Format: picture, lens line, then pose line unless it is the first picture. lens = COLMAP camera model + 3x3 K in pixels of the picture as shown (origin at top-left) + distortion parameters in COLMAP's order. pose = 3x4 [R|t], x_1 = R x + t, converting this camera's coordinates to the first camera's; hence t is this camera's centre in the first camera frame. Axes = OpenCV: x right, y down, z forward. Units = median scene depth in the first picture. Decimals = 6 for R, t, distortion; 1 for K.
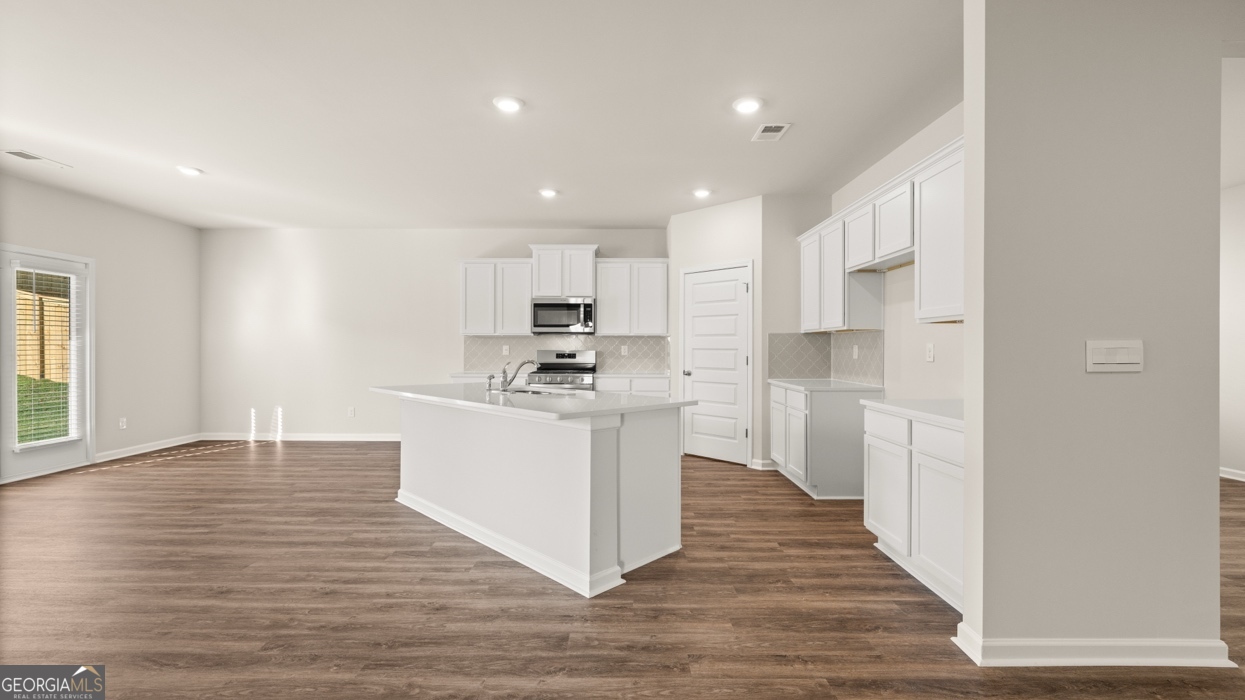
lens RADIAL K [[526.4, 0, 618.9], [0, 526.4, 353.7], [0, 0, 1]] dist [-0.003446, 0.001218]
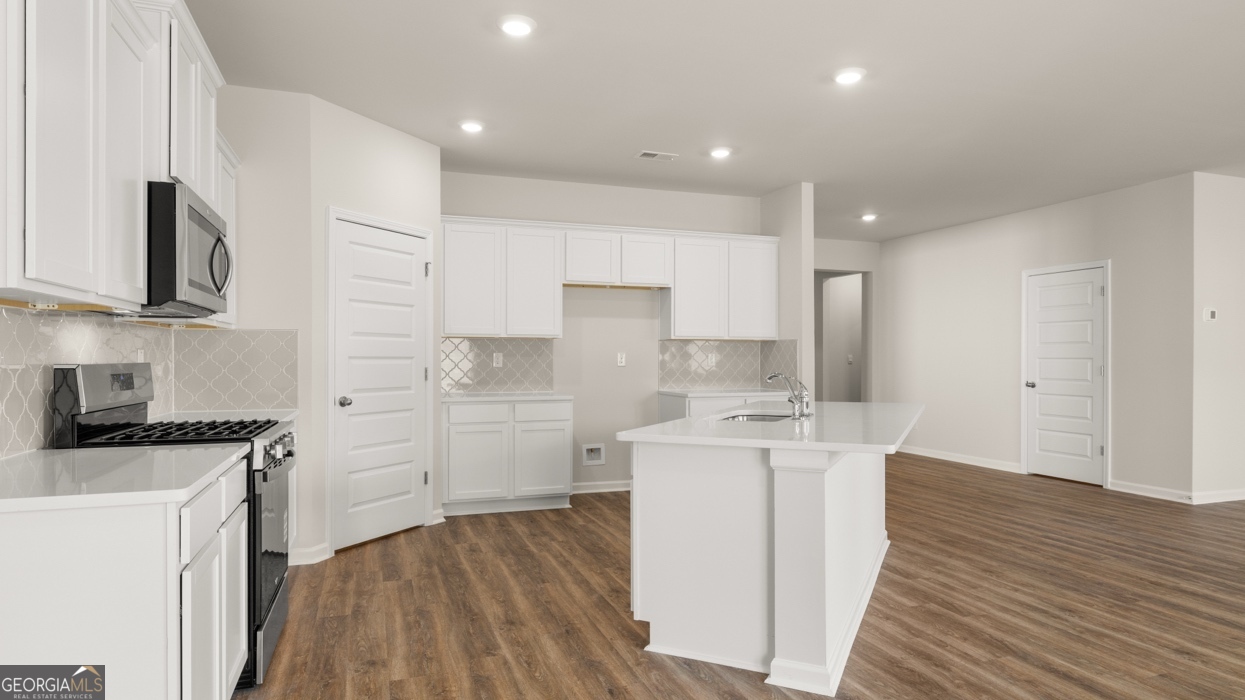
lens RADIAL K [[703.5, 0, 630.7], [0, 703.5, 354.0], [0, 0, 1]] dist [0.000848, -0.003522]
pose [[-0.341579, 0.001527, 0.939852, -1.063952], [0.009560, 0.999953, 0.001850, -0.017852], [-0.939804, 0.009617, -0.341577, 1.562628]]
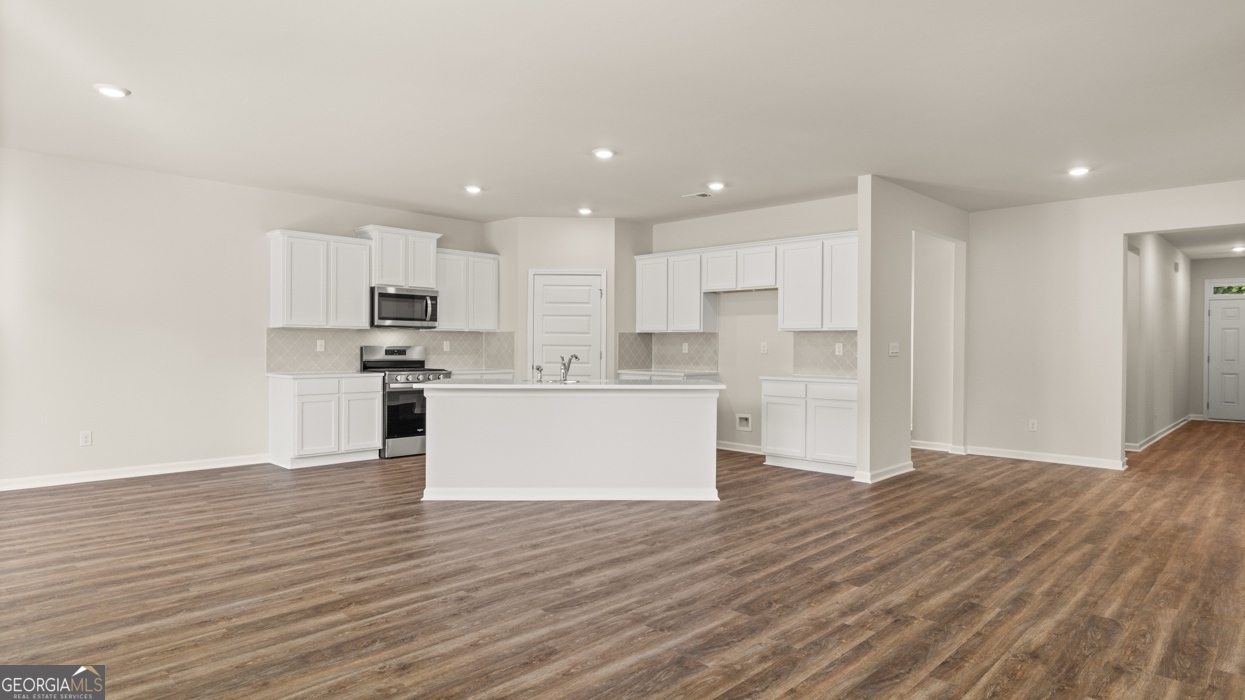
lens RADIAL K [[703.5, 0, 630.5], [0, 703.5, 351.8], [0, 0, 1]] dist [0.000848, -0.003522]
pose [[0.683254, -0.002696, 0.730176, -1.269205], [0.002832, 0.999995, 0.001042, 0.005887], [-0.730175, 0.001356, 0.683259, -0.188155]]
